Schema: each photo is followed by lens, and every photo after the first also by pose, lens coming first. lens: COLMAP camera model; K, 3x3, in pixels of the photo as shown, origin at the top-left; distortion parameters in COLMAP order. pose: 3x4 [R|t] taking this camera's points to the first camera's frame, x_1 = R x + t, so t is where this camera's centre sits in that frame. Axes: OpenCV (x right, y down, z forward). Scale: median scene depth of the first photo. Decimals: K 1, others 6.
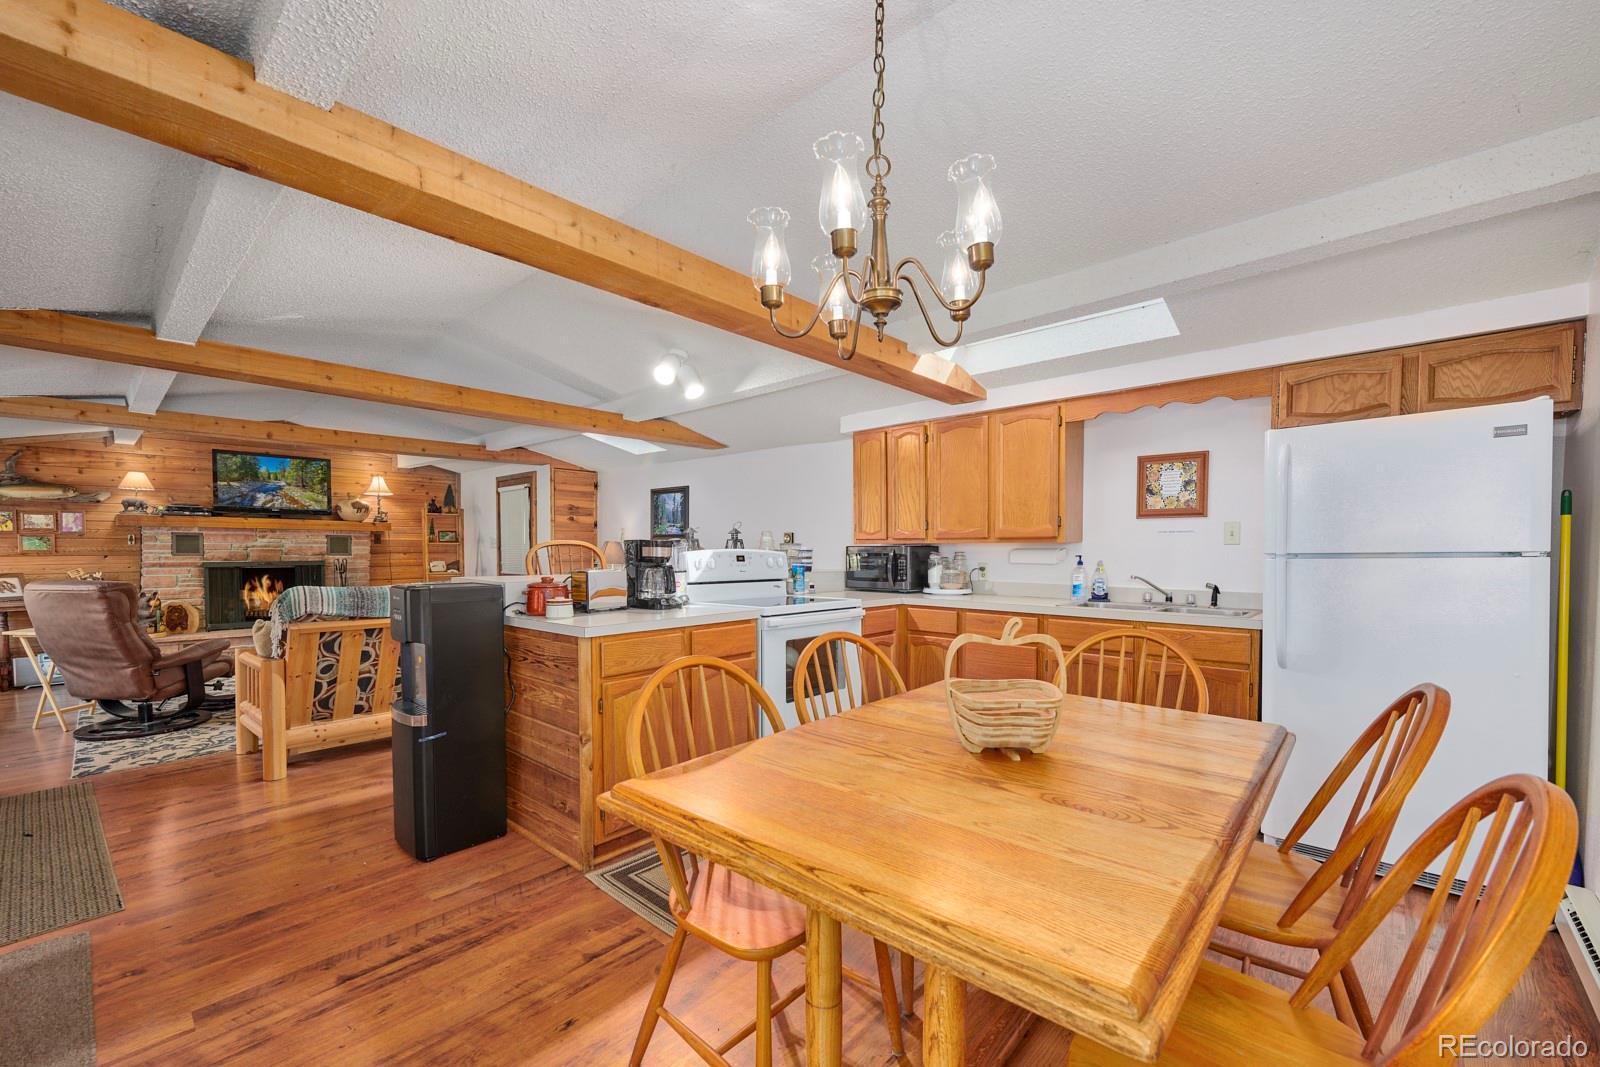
lens RADIAL K [[635.9, 0, 805.8], [0, 635.9, 567.5], [0, 0, 1]] dist [-0.003037, 0.000113]
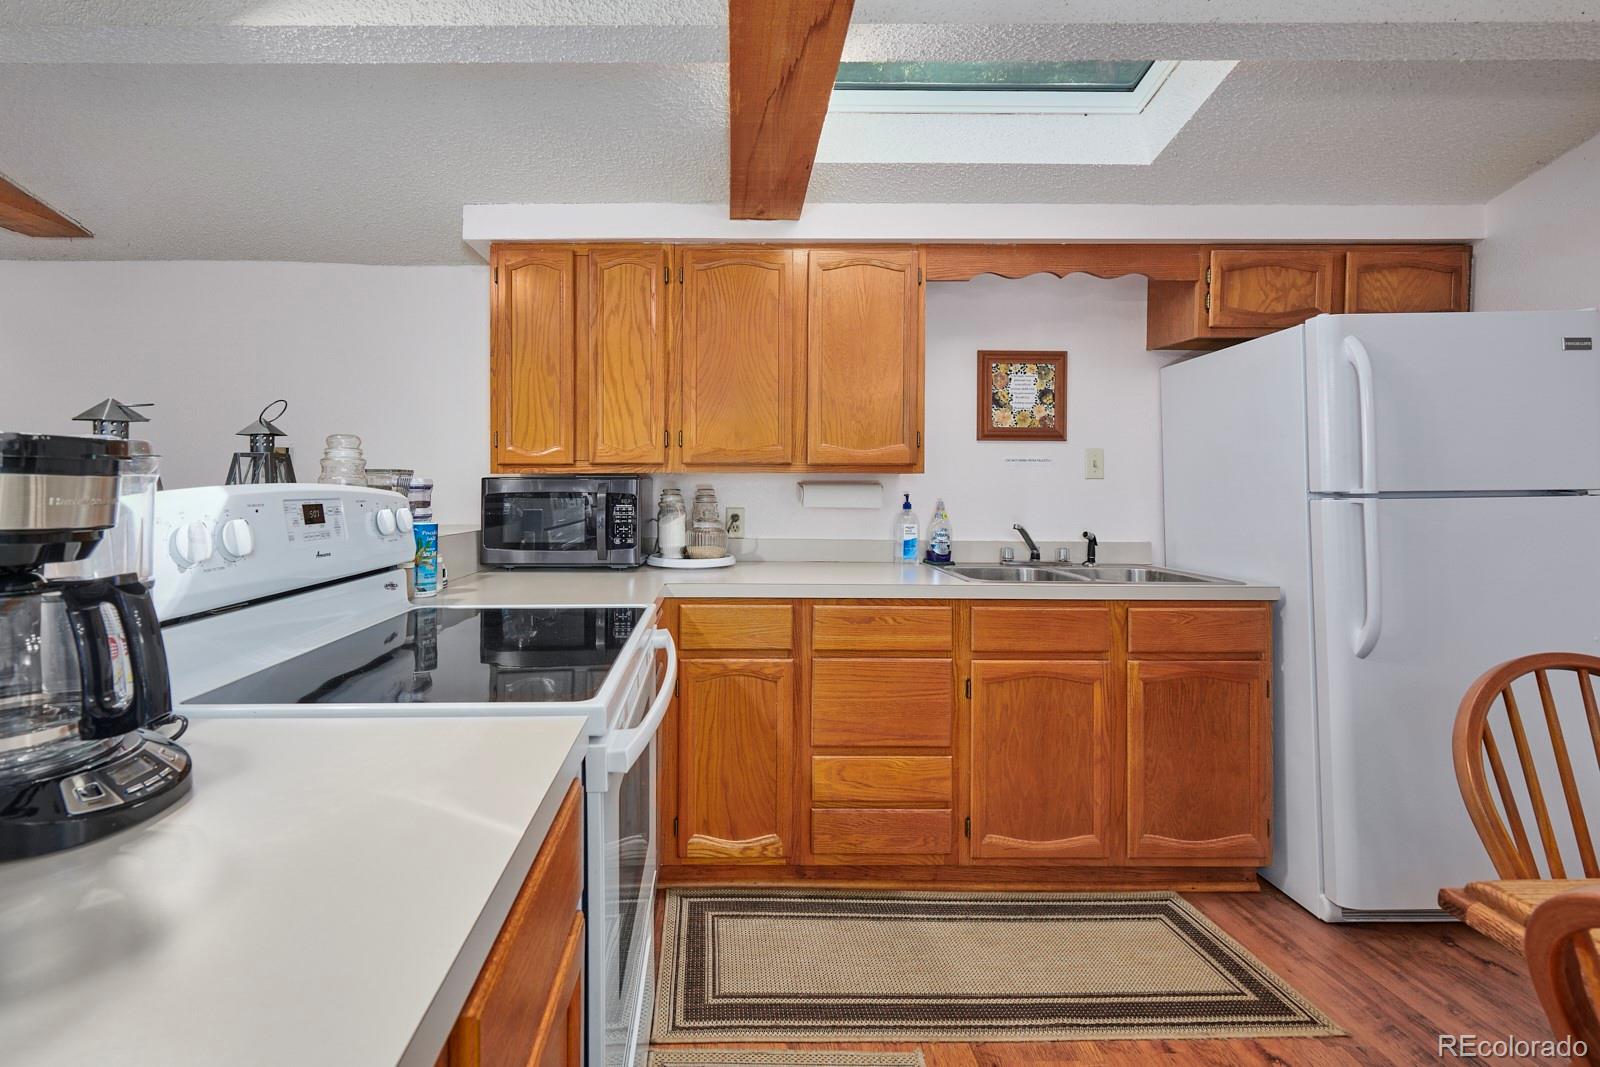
lens RADIAL K [[701.6, 0, 733.5], [0, 701.6, 472.7], [0, 0, 1]] dist [0.000503, 0.000376]
pose [[0.743284, 0.011668, 0.668874, -0.180395], [0.016993, 0.999196, -0.036313, -0.018635], [-0.668760, 0.038357, 0.742489, 0.603515]]
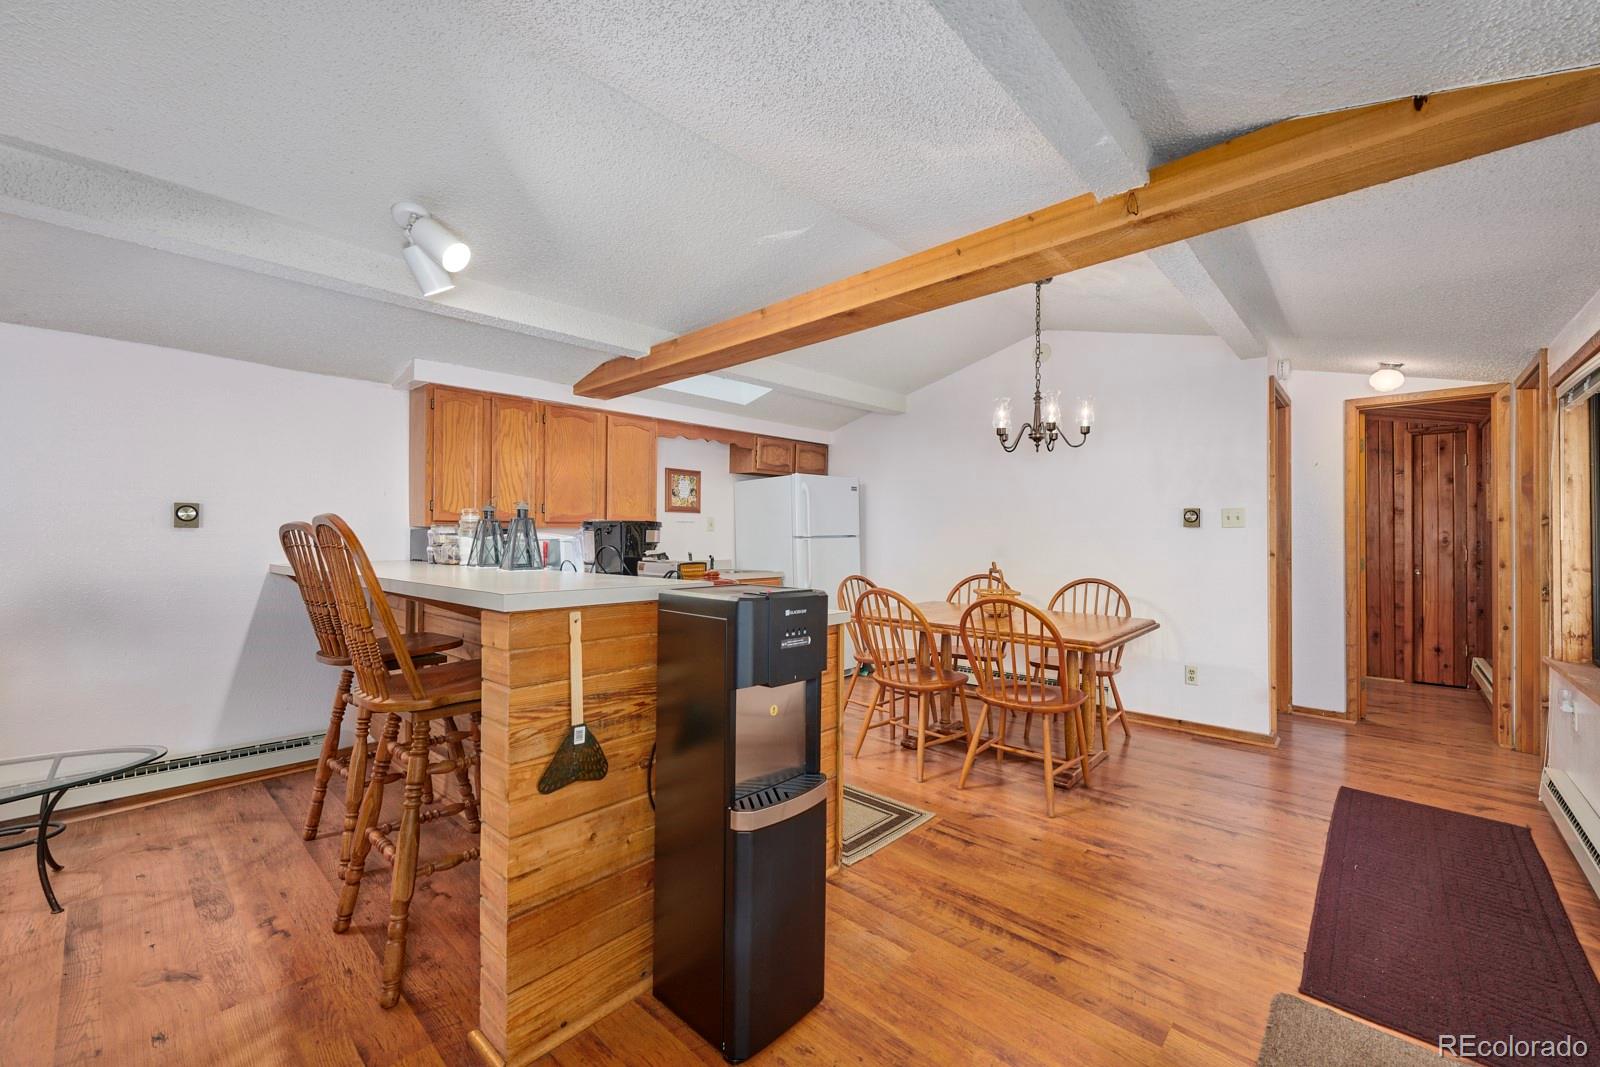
lens RADIAL K [[635.9, 0, 788.2], [0, 635.9, 533.4], [0, 0, 1]] dist [-0.003037, 0.000113]
pose [[0.040516, 0.002423, 0.999176, -0.852072], [0.028722, 0.999581, -0.003589, -0.016974], [-0.998766, 0.028844, 0.040429, 0.663734]]
